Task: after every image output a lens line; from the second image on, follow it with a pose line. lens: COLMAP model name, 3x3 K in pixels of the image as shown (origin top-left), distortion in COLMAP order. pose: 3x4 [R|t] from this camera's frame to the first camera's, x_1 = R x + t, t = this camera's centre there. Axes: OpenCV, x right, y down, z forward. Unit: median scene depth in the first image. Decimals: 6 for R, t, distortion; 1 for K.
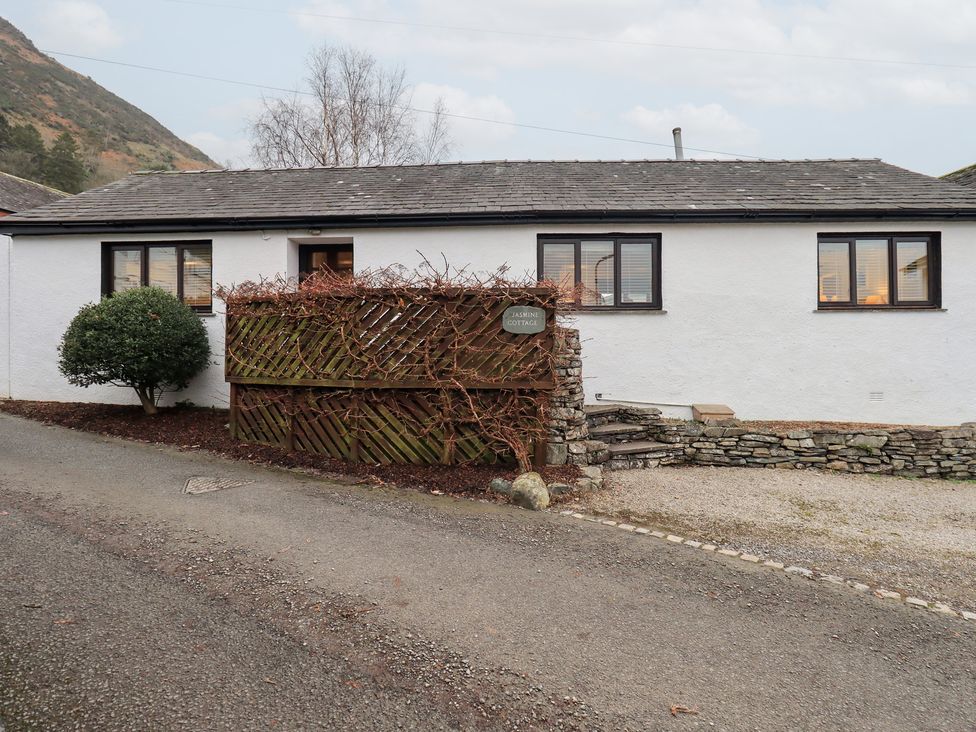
lens RADIAL K [[505.3, 0, 491.8], [0, 505.3, 354.2], [0, 0, 1]] dist [0.002080, 0.000436]
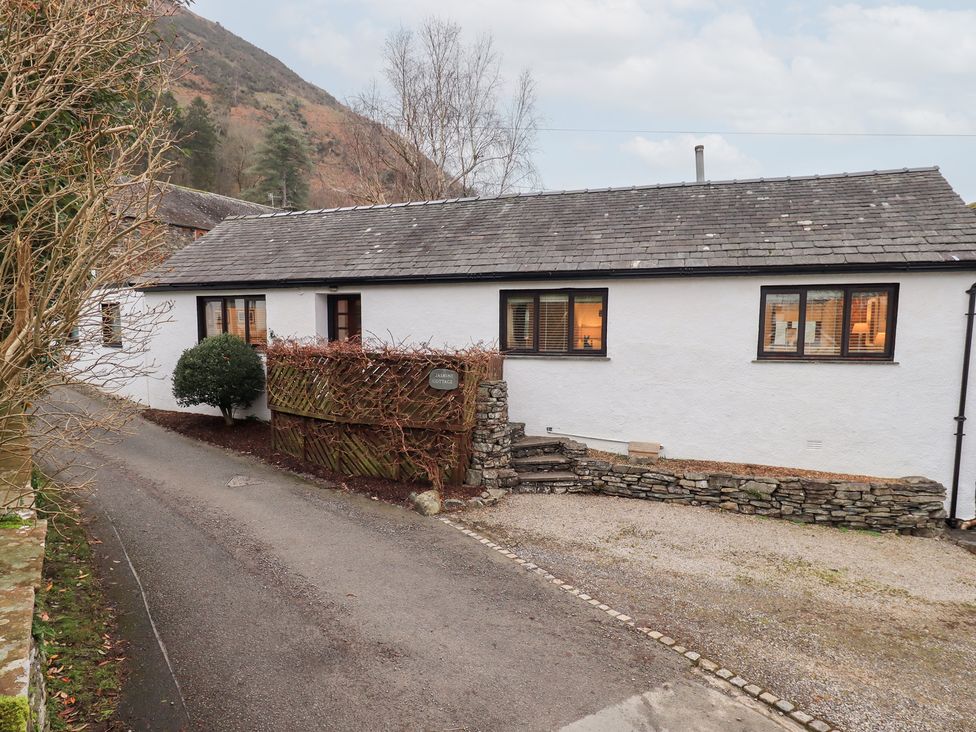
lens RADIAL K [[648.5, 0, 487.0], [0, 648.5, 389.2], [0, 0, 1]] dist [0.010535, -0.001195]
pose [[0.953644, 0.038541, -0.298459, 0.589488], [-0.005530, 0.993842, 0.110669, -0.199788], [0.300886, -0.103888, 0.947984, -0.523997]]
